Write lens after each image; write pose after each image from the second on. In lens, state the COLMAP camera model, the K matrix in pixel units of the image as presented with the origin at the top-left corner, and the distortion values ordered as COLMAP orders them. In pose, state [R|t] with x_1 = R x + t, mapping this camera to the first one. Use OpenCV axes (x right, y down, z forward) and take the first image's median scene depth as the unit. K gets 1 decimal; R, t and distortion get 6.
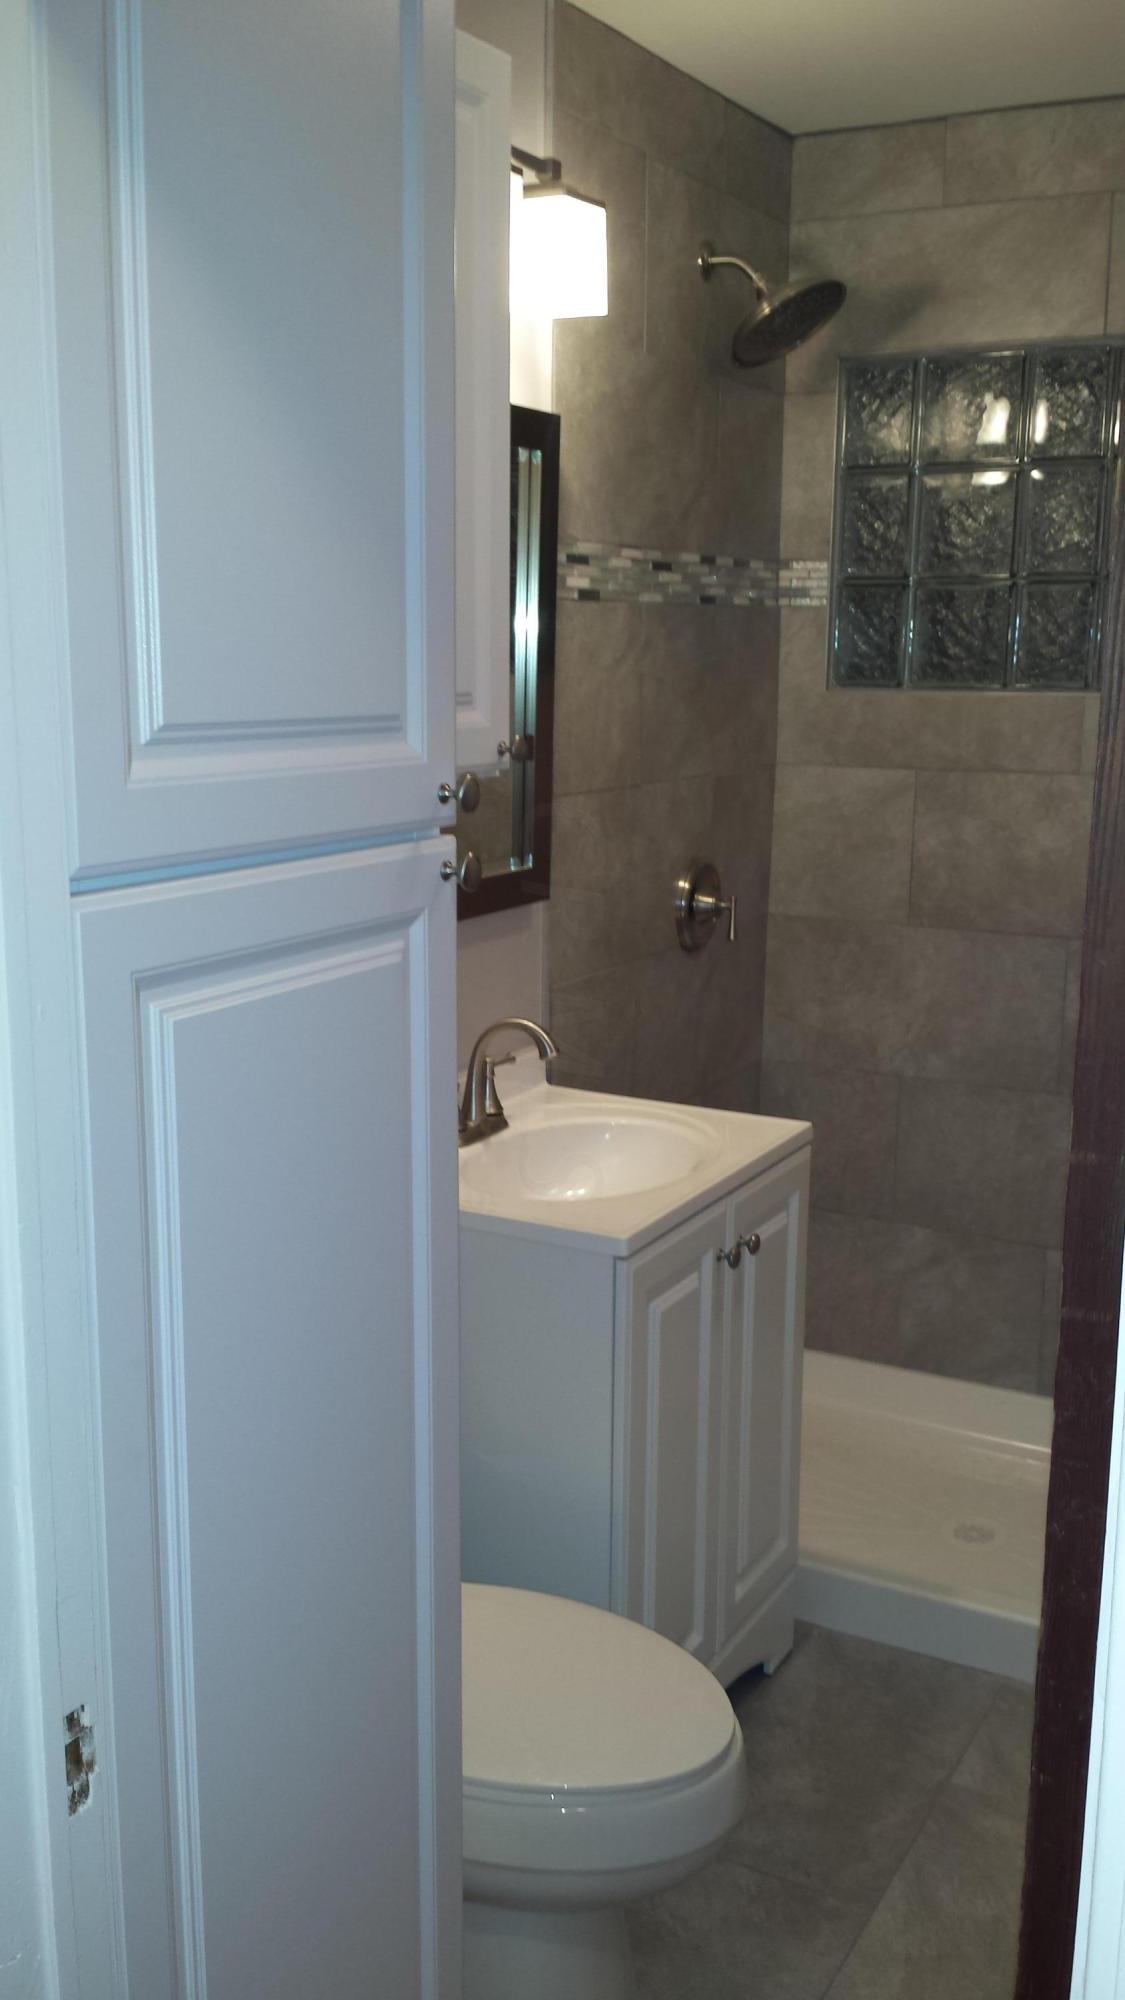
lens RADIAL K [[1869.3, 0, 555.8], [0, 1869.3, 1012.1], [0, 0, 1]] dist [0.146995, -0.375697]
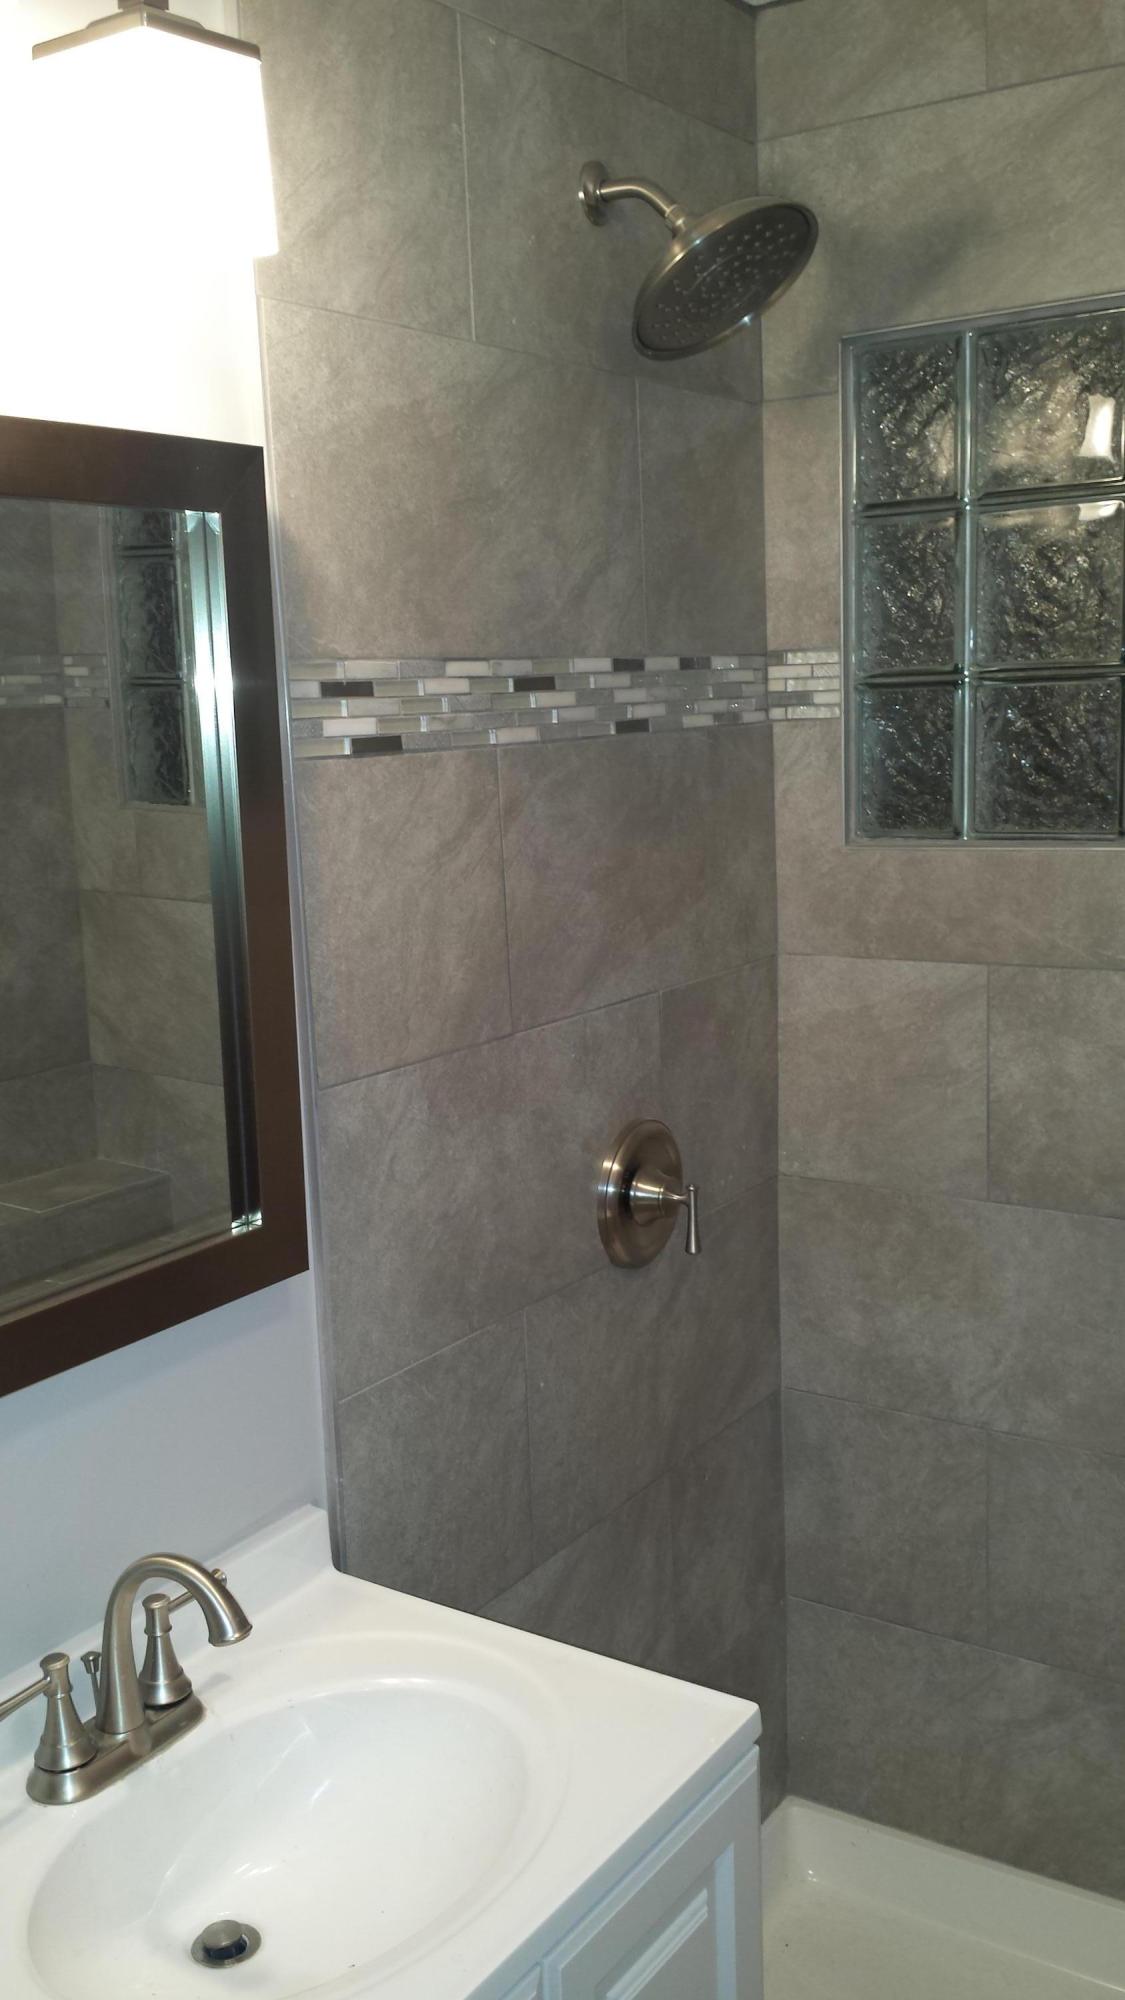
lens RADIAL K [[1823.9, 0, 557.0], [0, 1823.9, 994.3], [0, 0, 1]] dist [0.139267, -0.325923]
pose [[0.994017, -0.029921, -0.105050, 0.112564], [0.026805, 0.999162, -0.030947, -0.104810], [0.105888, 0.027946, 0.993985, 0.366618]]
